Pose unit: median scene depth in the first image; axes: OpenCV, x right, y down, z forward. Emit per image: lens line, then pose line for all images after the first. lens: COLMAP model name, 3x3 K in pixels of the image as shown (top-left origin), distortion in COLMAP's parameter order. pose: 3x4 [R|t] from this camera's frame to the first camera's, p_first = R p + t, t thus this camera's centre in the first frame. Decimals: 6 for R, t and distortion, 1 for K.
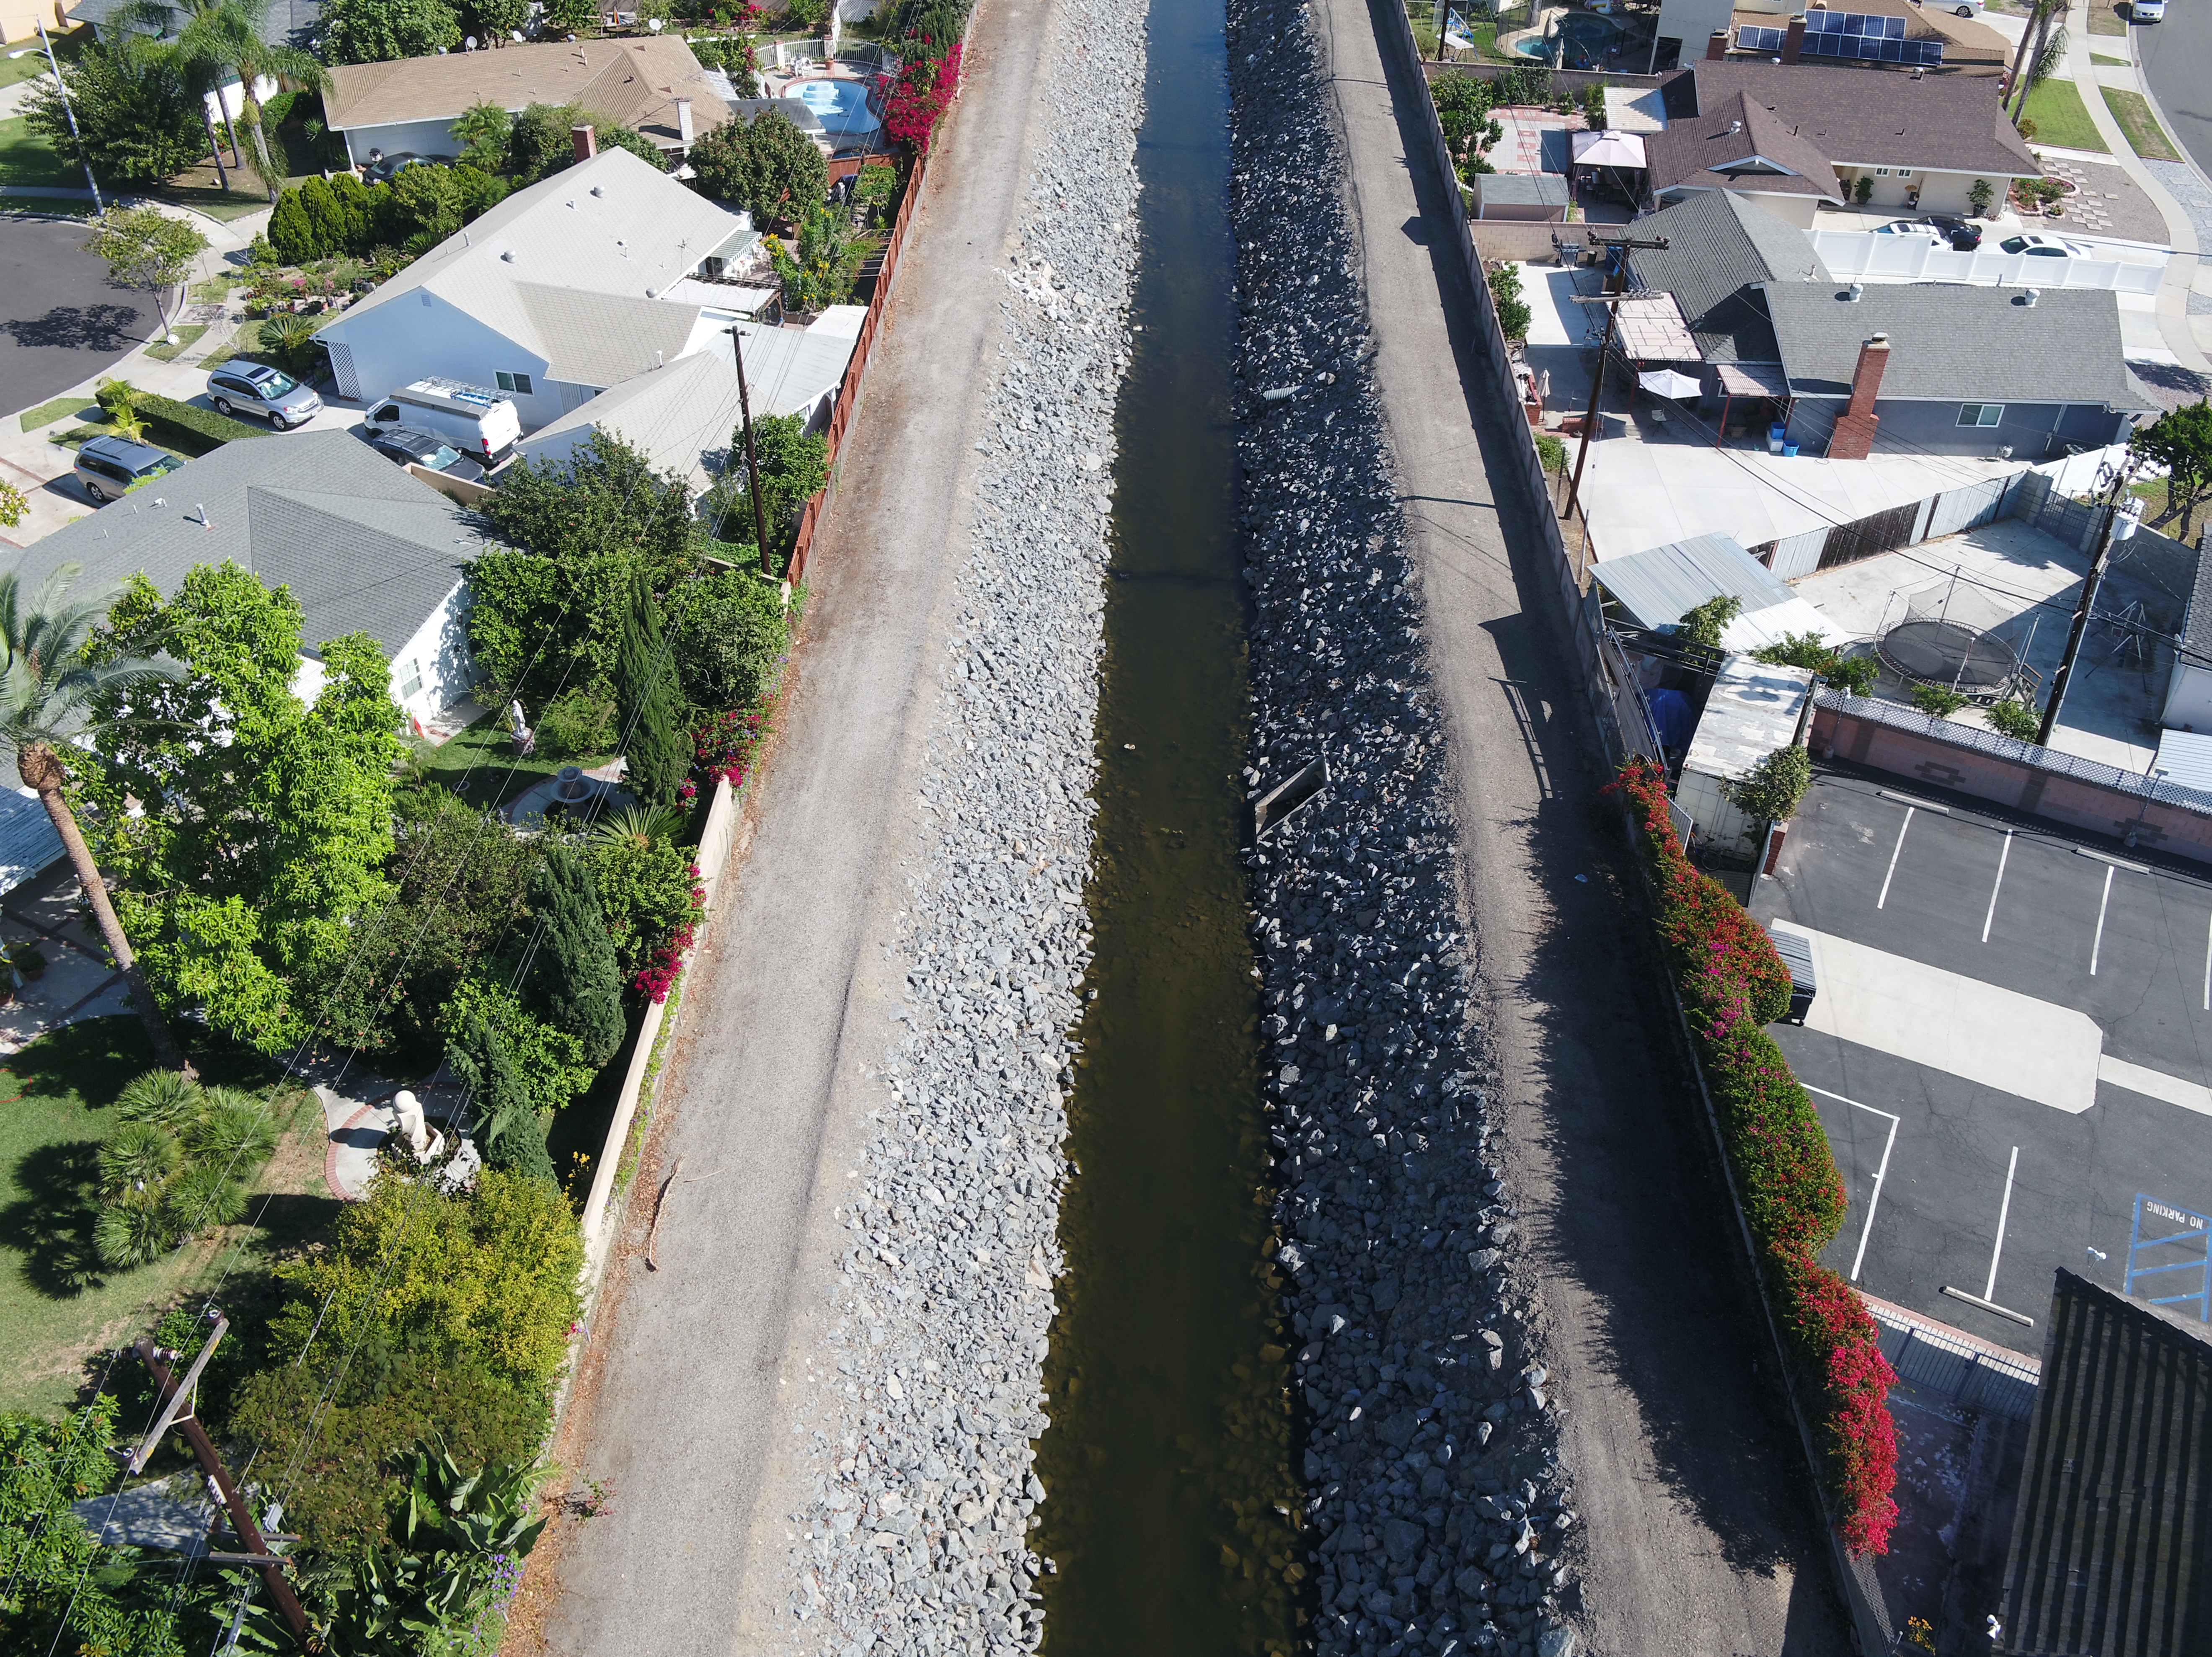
lens RADIAL K [[1925.6, 0, 1104.1], [0, 1925.6, 822.1], [0, 0, 1]] dist [0.005156, -0.016263]
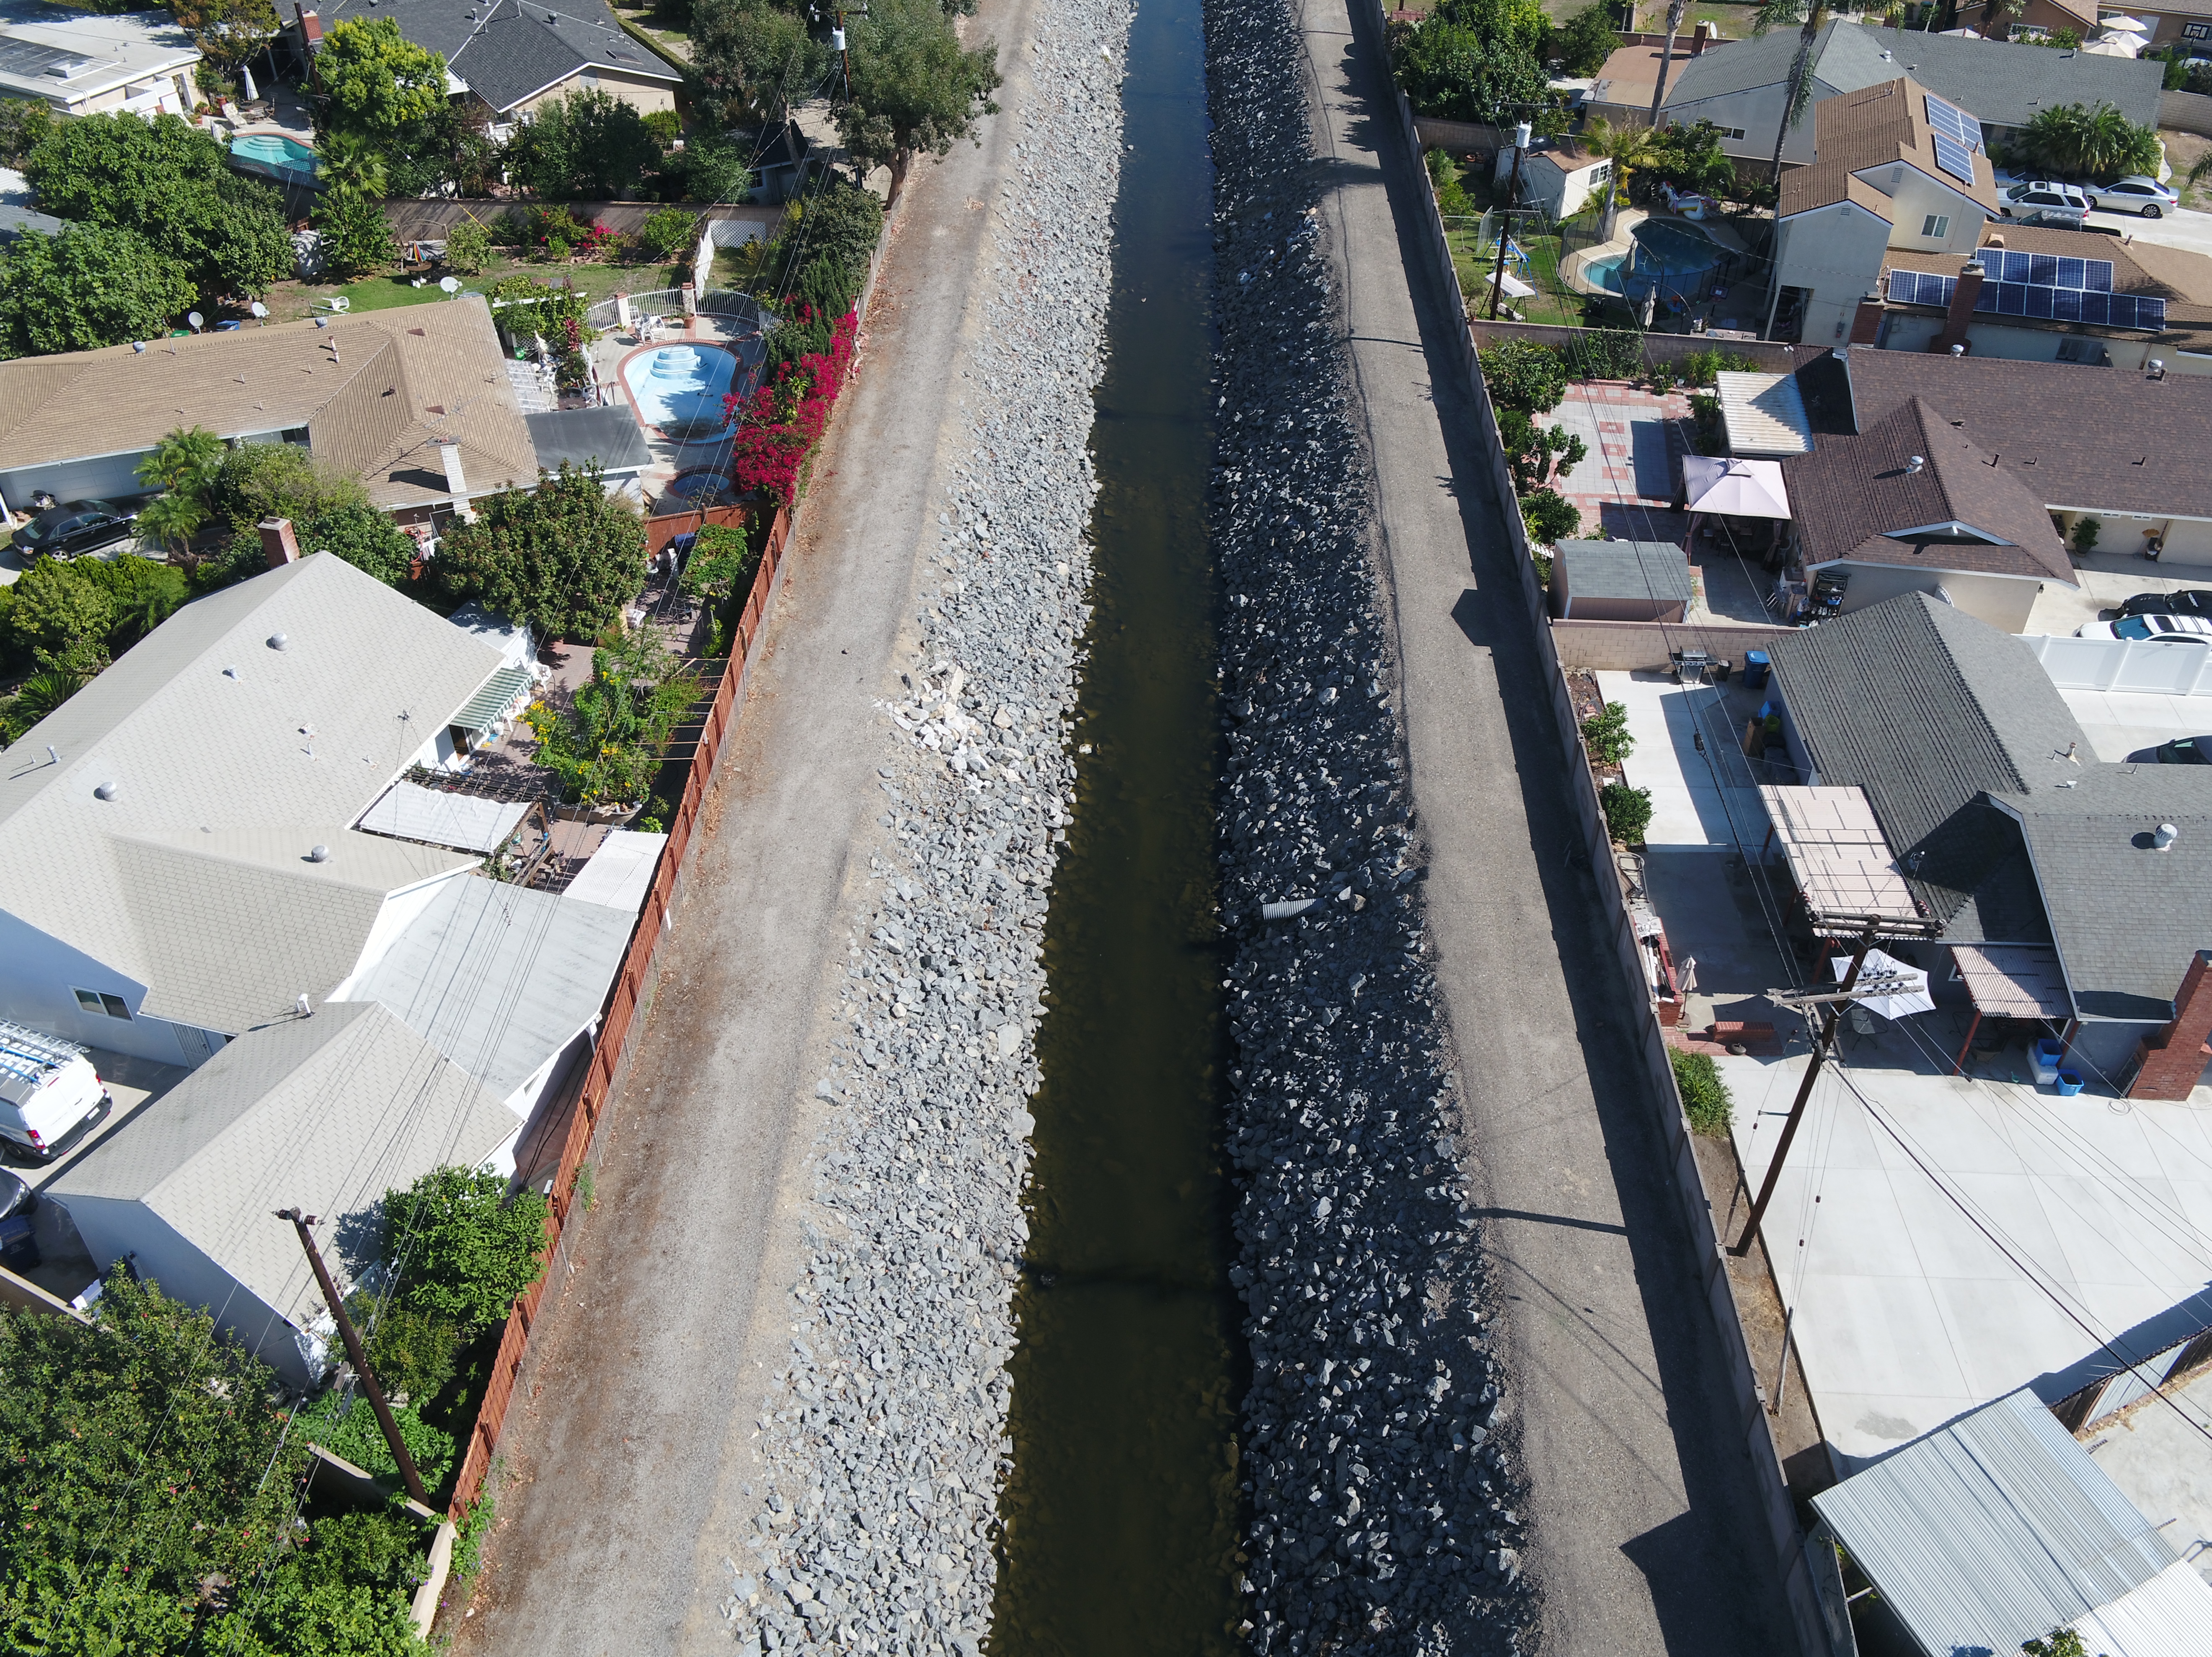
lens RADIAL K [[1925.6, 0, 1104.5], [0, 1925.6, 832.1], [0, 0, 1]] dist [0.005156, -0.016263]
pose [[0.999980, -0.006032, -0.001808, 0.031821], [0.006038, 0.999975, 0.003549, -0.282214], [0.001787, -0.003559, 0.999992, 0.347618]]
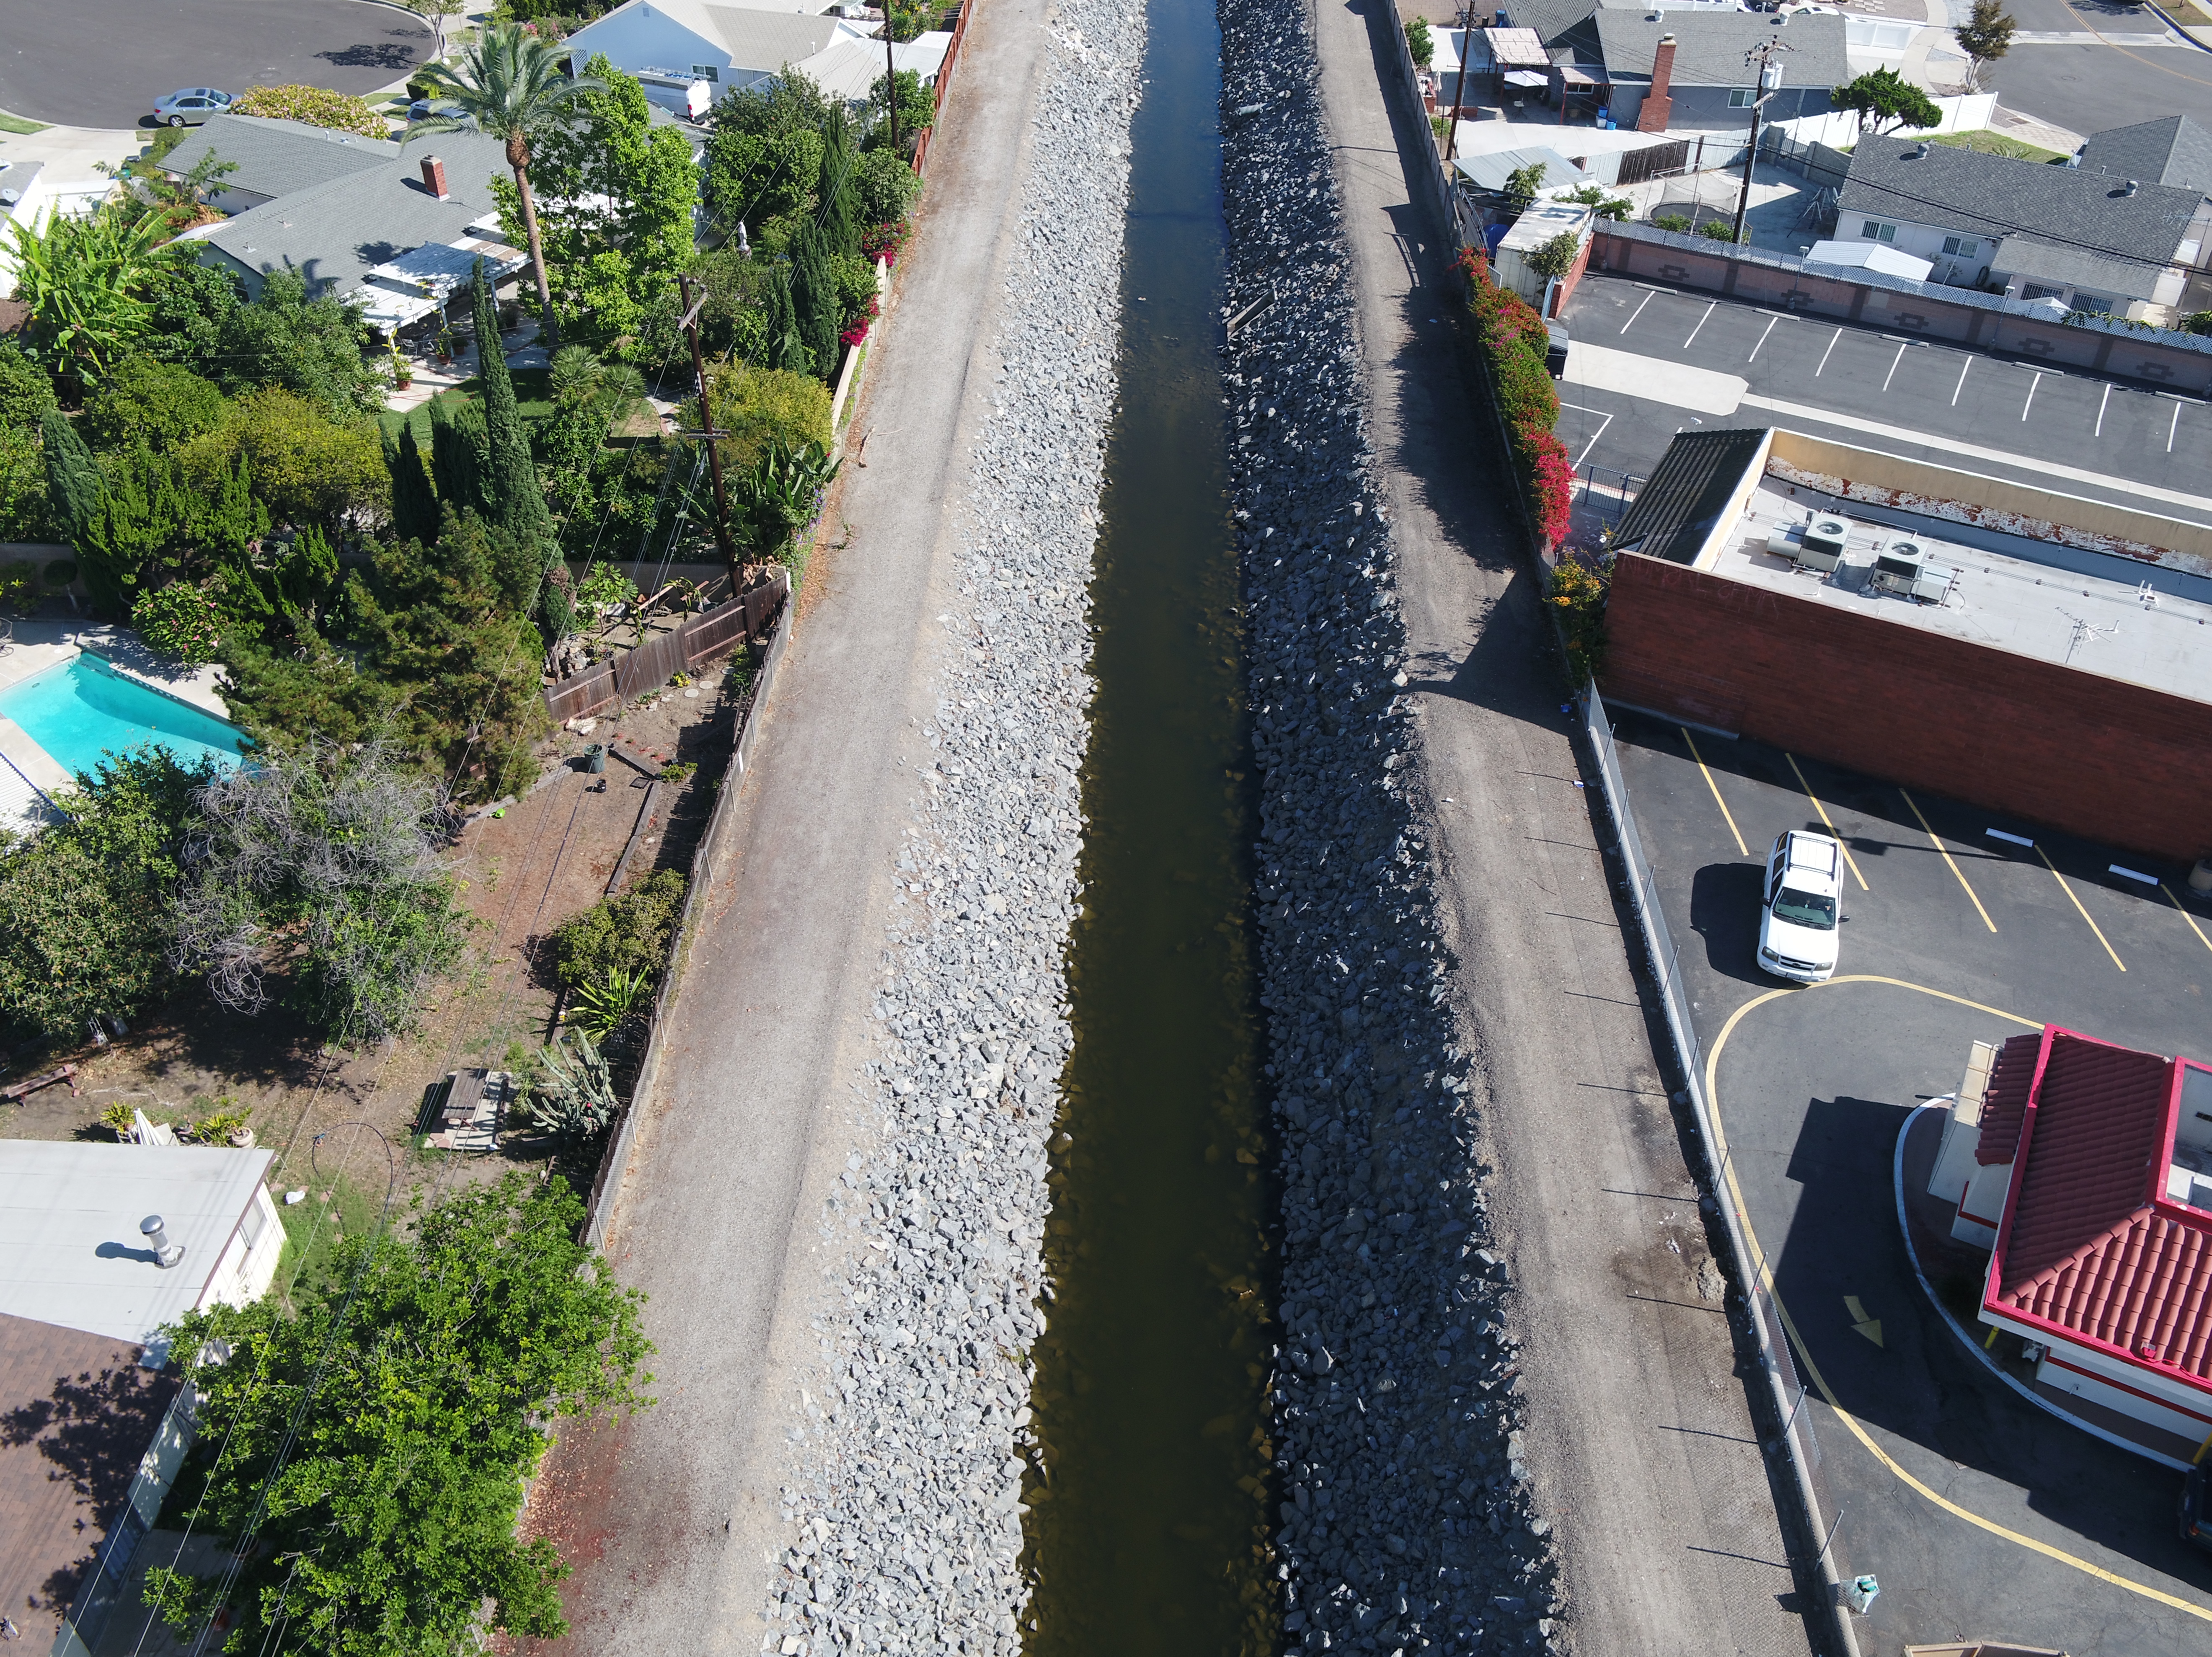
lens RADIAL K [[1925.6, 0, 1103.8], [0, 1925.6, 822.2], [0, 0, 1]] dist [0.005156, -0.016263]
pose [[0.999997, 0.001827, -0.001541, -0.011240], [-0.001830, 0.999996, -0.001978, 0.317934], [0.001537, 0.001981, 0.999997, -0.404402]]
